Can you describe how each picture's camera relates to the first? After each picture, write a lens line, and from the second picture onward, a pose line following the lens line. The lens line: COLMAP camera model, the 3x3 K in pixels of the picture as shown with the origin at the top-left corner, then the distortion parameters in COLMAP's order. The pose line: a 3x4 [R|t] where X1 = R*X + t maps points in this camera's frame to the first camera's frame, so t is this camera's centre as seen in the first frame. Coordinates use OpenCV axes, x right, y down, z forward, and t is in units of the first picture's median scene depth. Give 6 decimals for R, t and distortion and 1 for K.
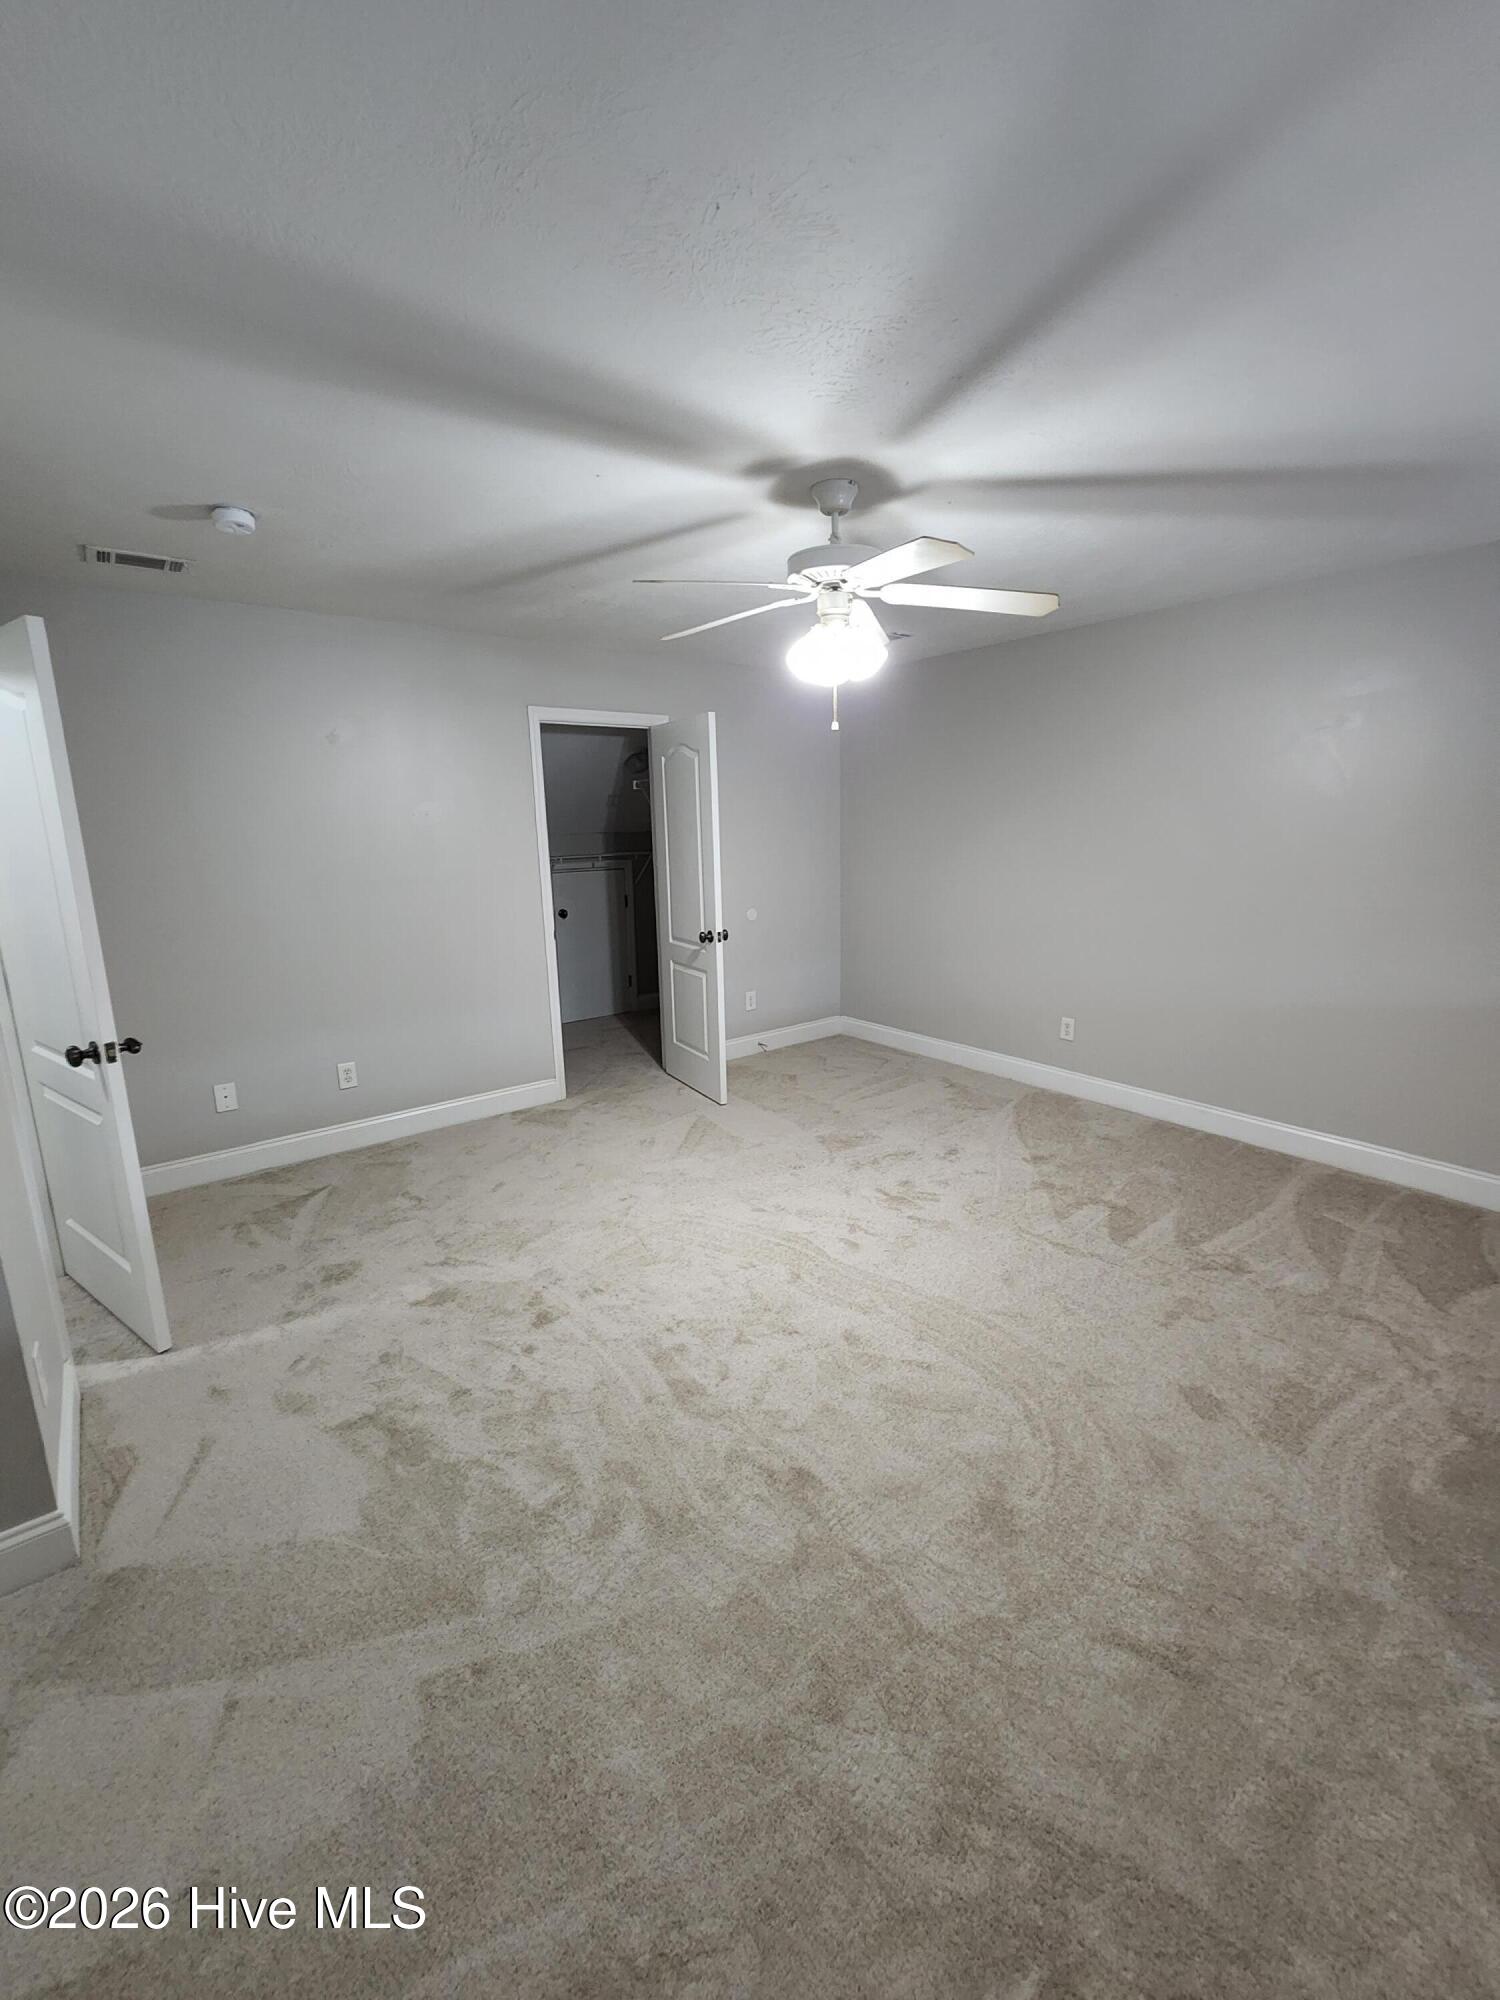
lens RADIAL K [[819.7, 0, 761.2], [0, 819.7, 984.6], [0, 0, 1]] dist [0.001507, -0.000112]
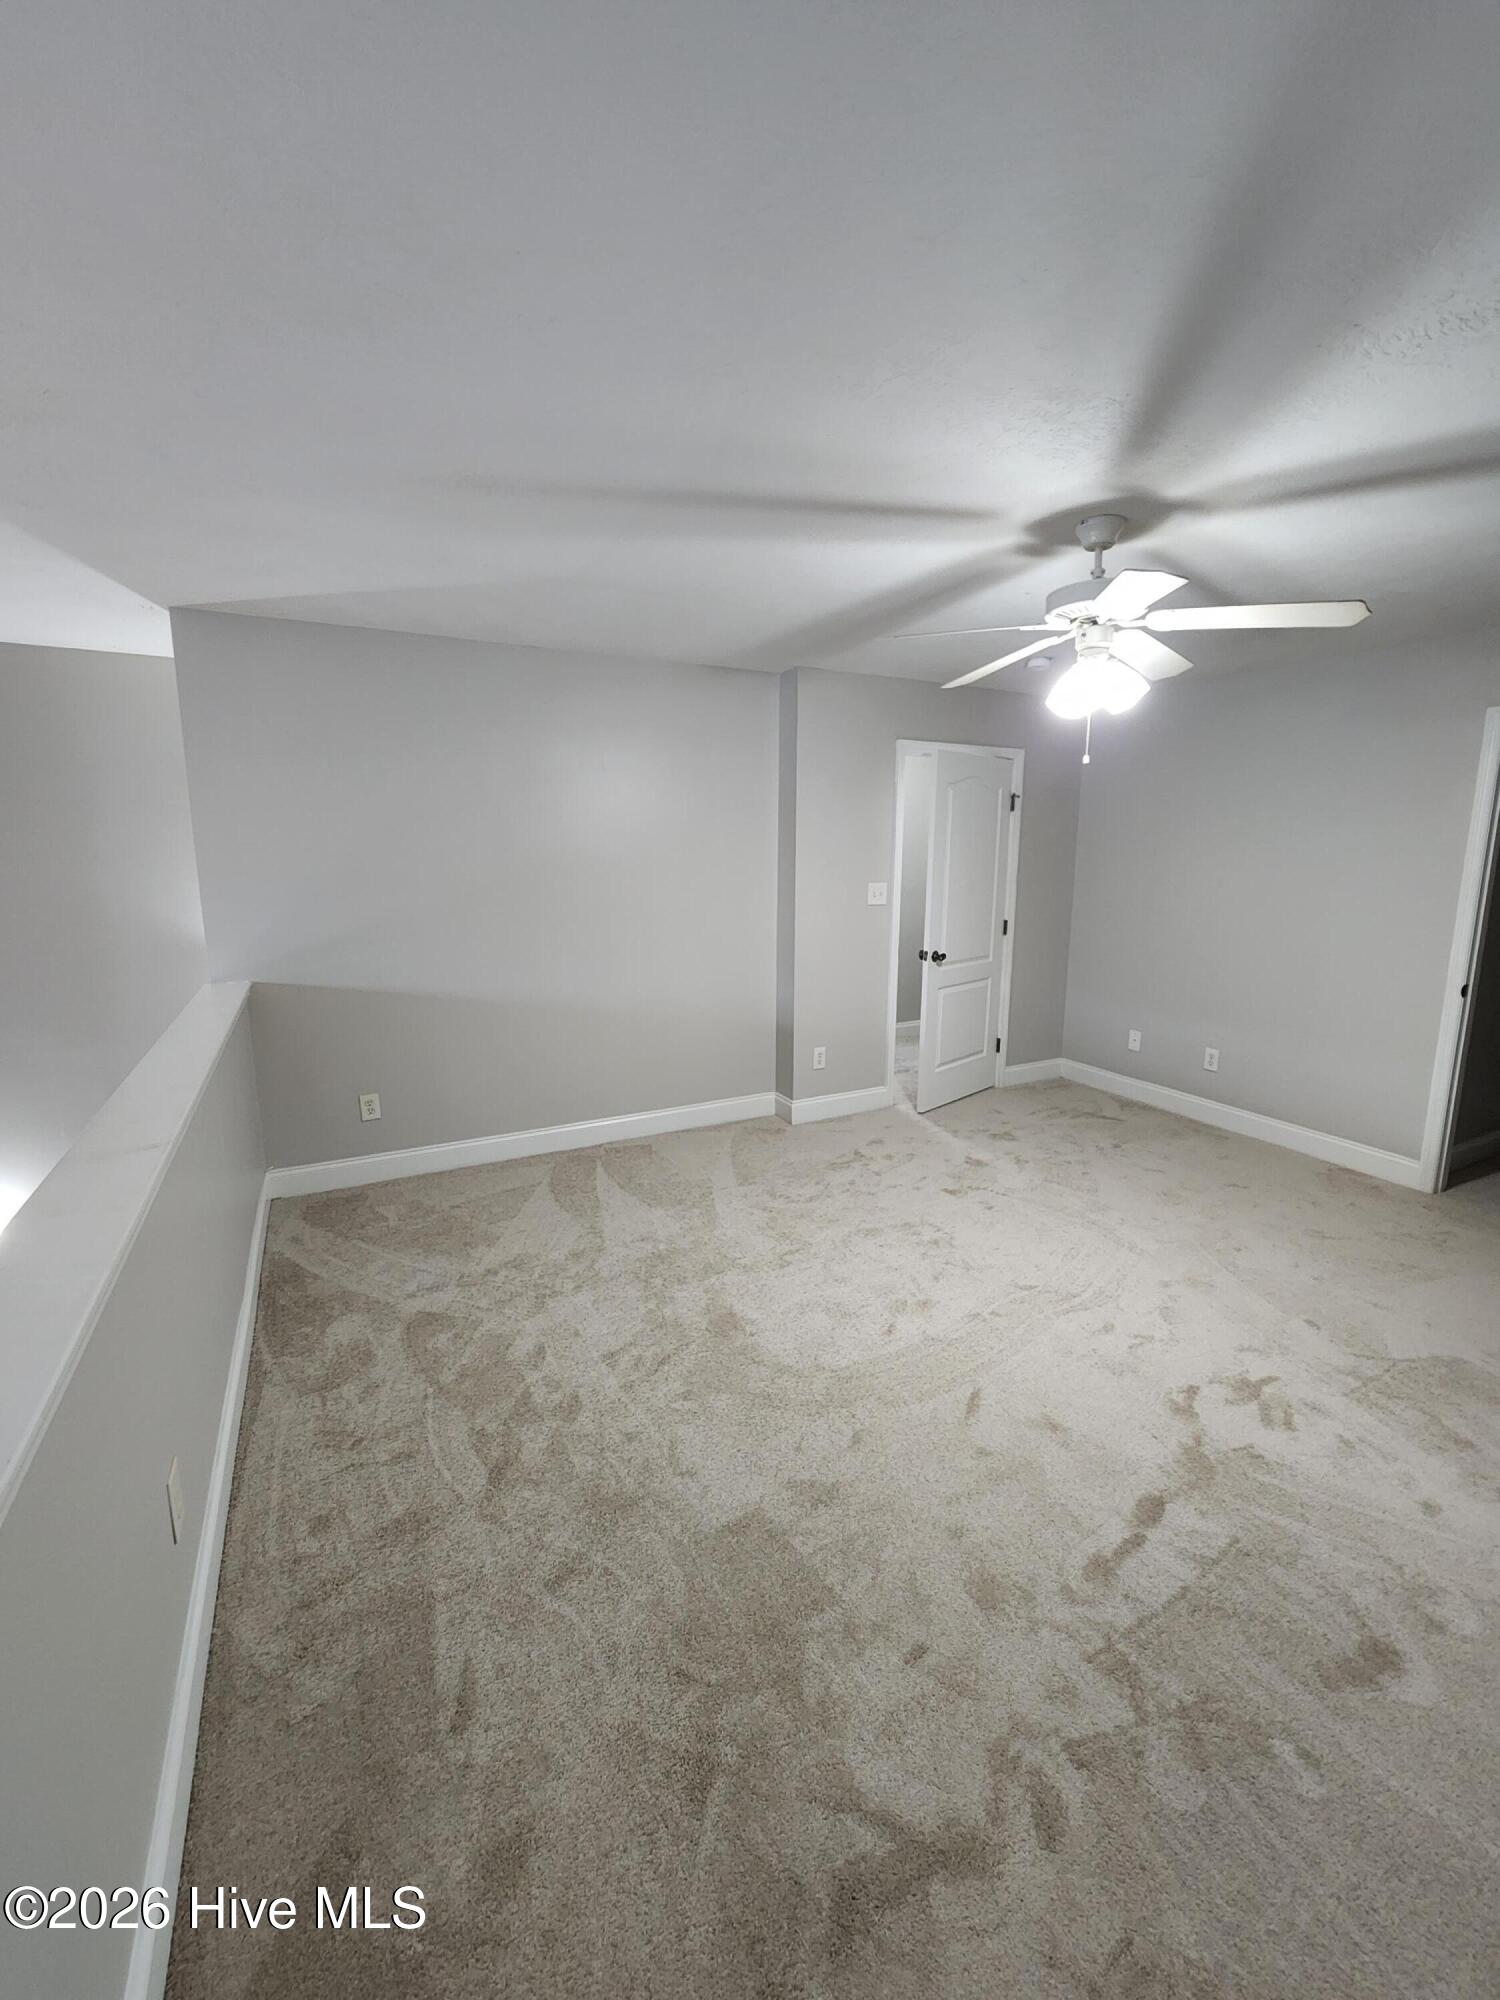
lens RADIAL K [[819.7, 0, 761.2], [0, 819.7, 984.6], [0, 0, 1]] dist [0.001507, -0.000112]
pose [[-0.179766, 0.179936, -0.967113, 0.861930], [-0.196158, 0.956827, 0.214484, -0.139226], [0.963953, 0.228264, -0.136709, 0.611300]]
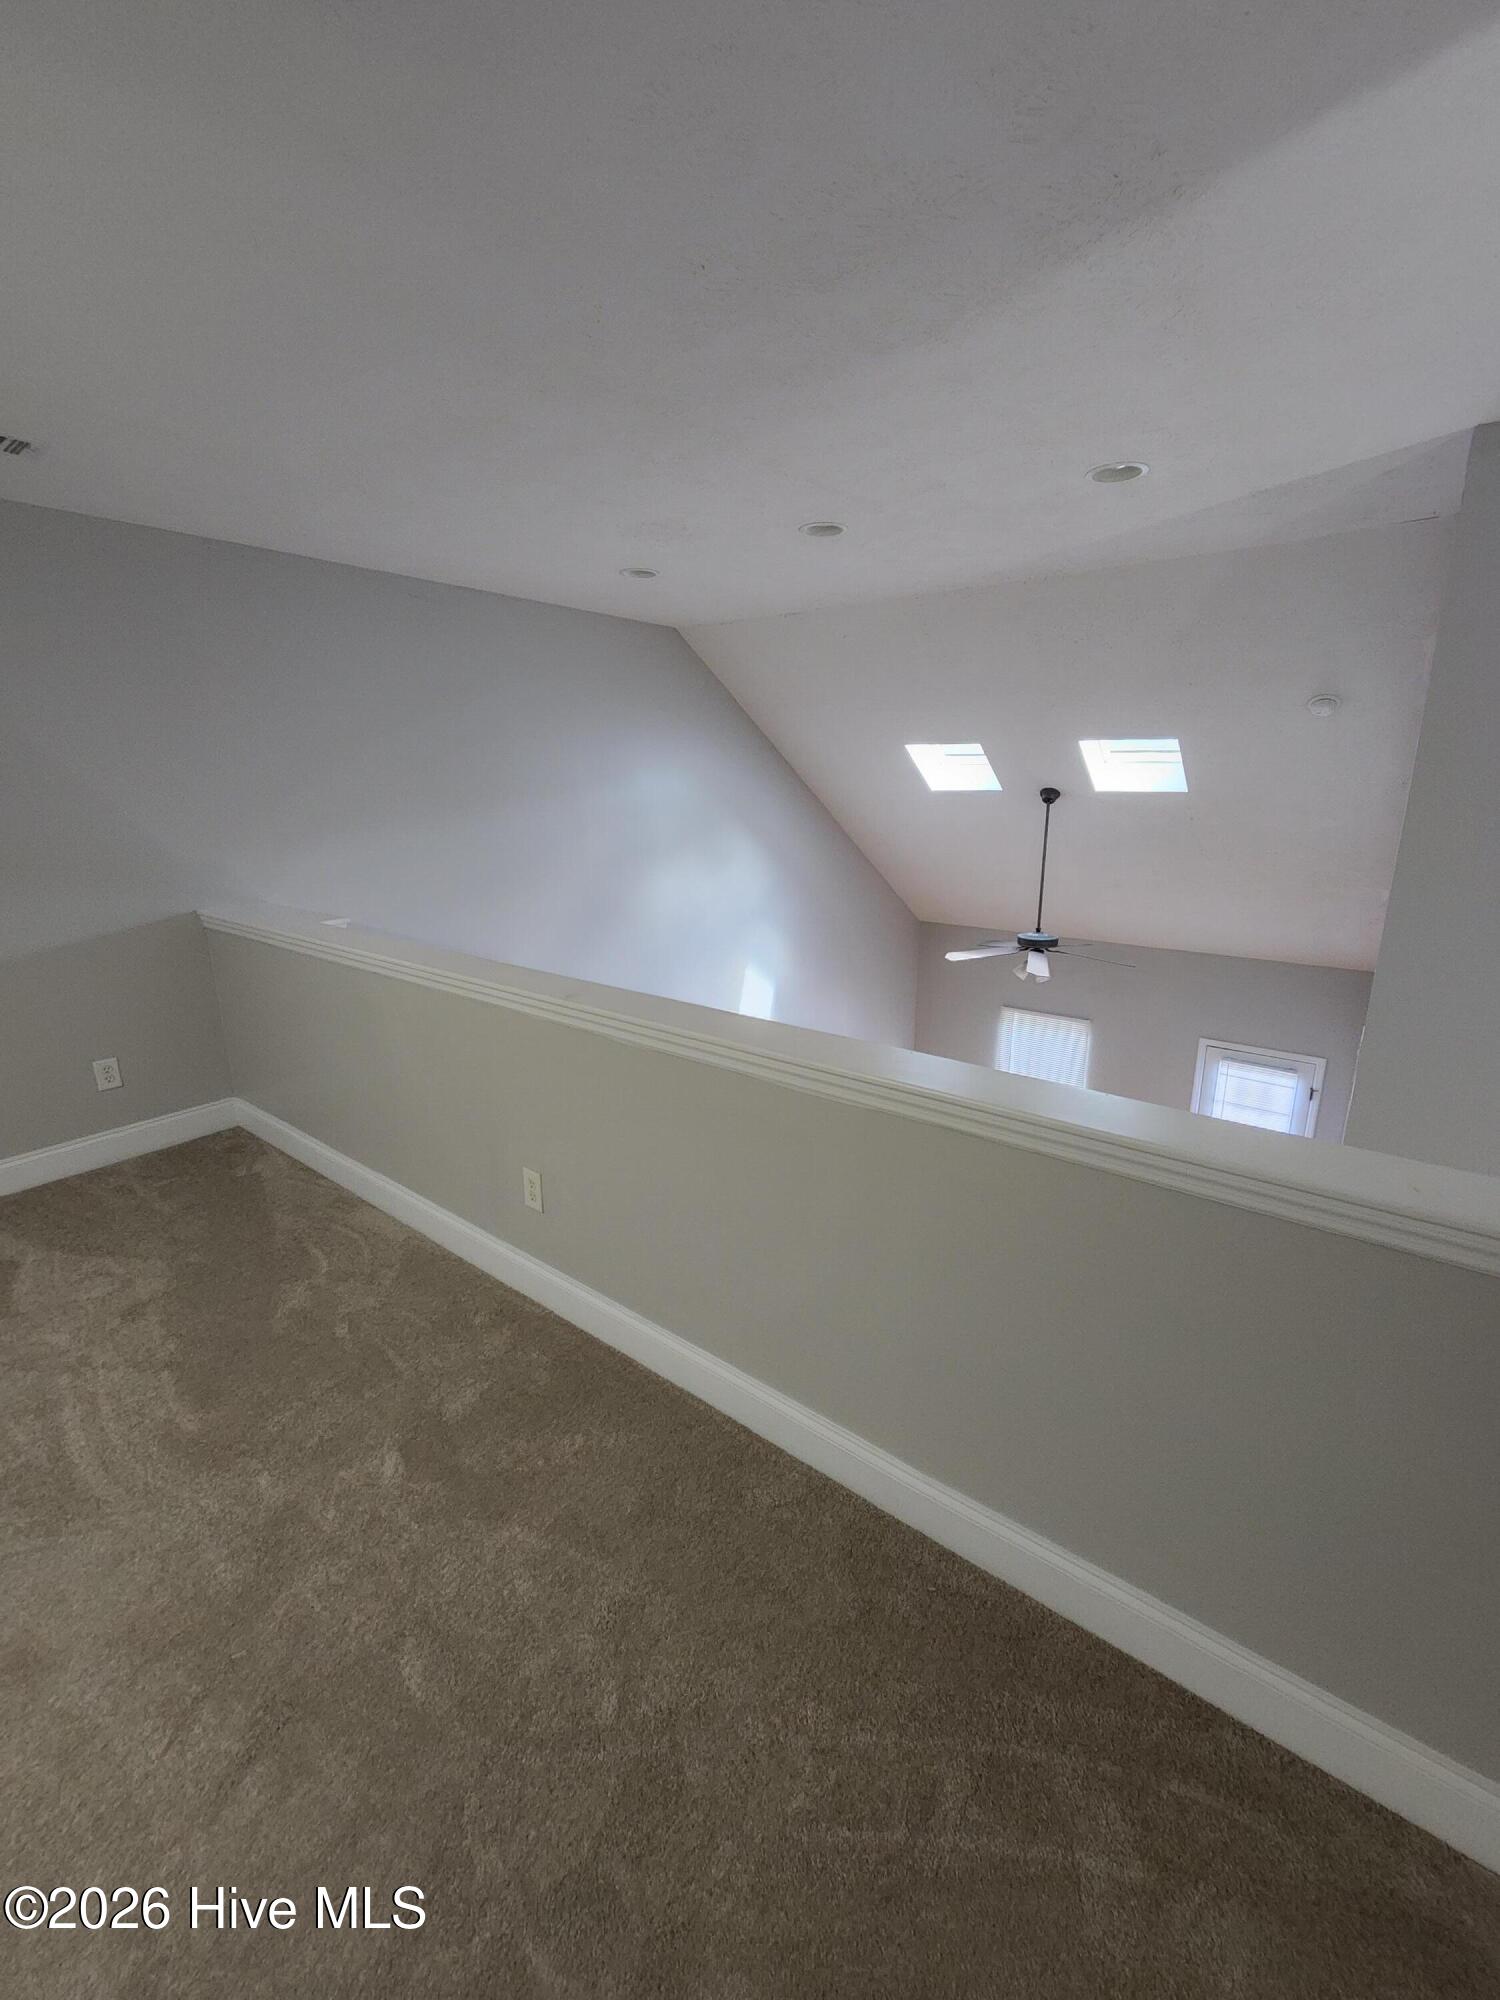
lens RADIAL K [[829.9, 0, 746.9], [0, 829.9, 994.7], [0, 0, 1]] dist [-0.002717, -0.000914]
pose [[-0.230419, -0.229709, 0.945590, -0.137371], [0.205144, 0.938432, 0.277959, -0.030976], [-0.951222, 0.258029, -0.169109, 0.213691]]
